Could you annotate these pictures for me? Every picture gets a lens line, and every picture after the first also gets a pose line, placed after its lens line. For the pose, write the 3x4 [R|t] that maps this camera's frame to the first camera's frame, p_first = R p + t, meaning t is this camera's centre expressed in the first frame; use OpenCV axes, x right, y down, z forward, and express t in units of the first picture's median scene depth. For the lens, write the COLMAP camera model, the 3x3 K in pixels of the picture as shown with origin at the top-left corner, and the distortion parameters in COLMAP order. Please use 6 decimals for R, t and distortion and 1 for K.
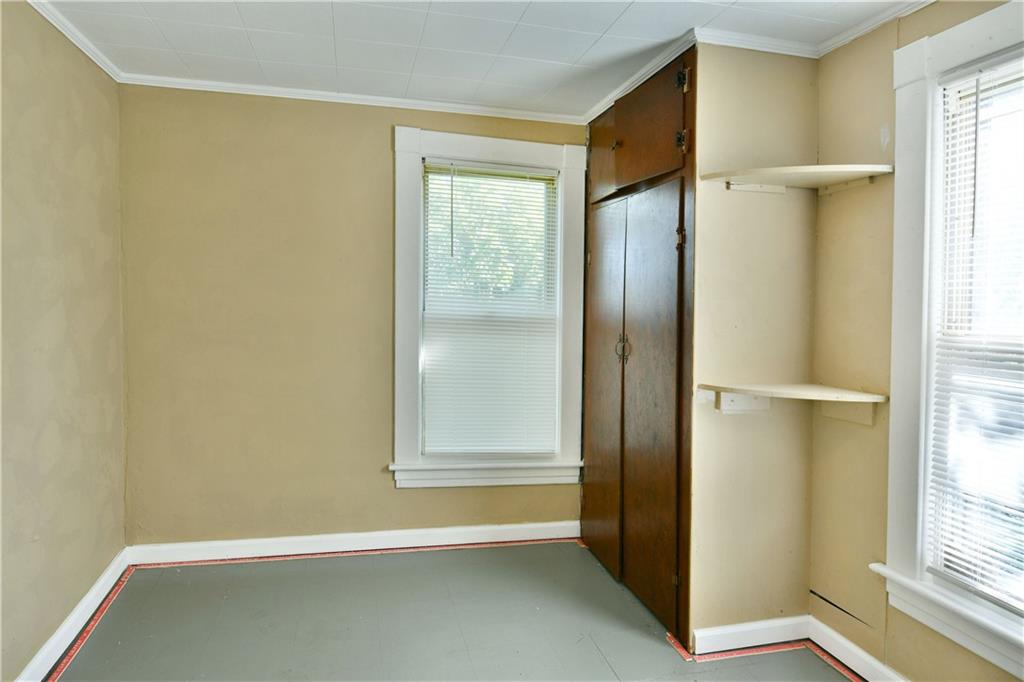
lens RADIAL K [[638.1, 0, 512.1], [0, 638.1, 337.8], [0, 0, 1]] dist [-0.023314, -0.001135]
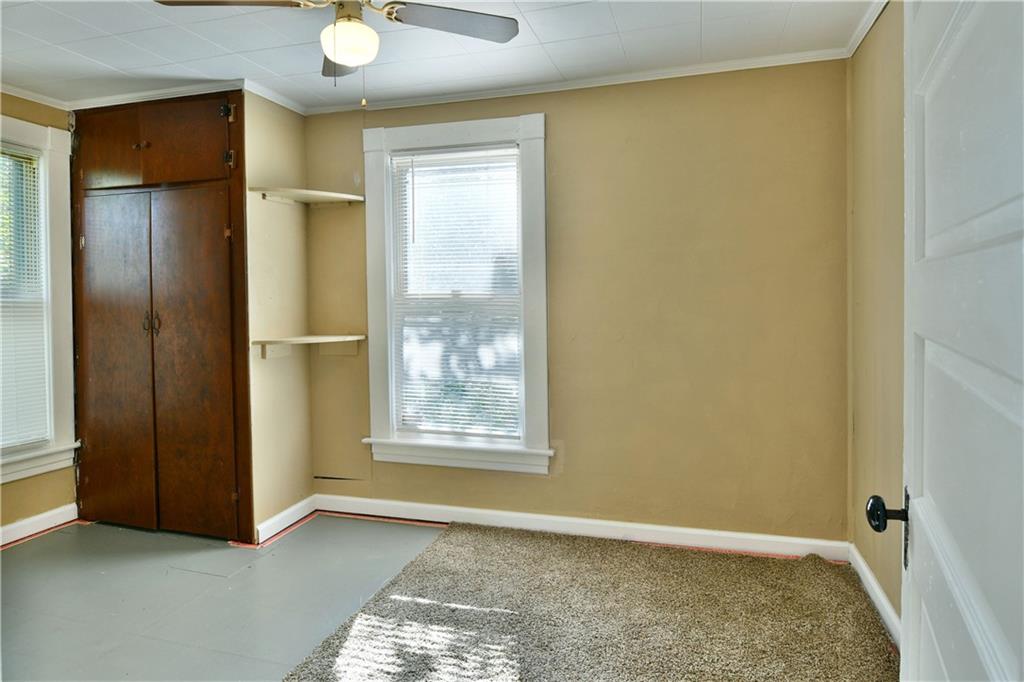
lens RADIAL K [[620.9, 0, 512.0], [0, 620.9, 341.0], [0, 0, 1]] dist [-0.019685, -0.003315]
pose [[0.497745, -0.093844, 0.862232, -0.529454], [0.066108, 0.995342, 0.070170, 0.015206], [-0.864801, 0.022074, 0.501630, -0.129490]]
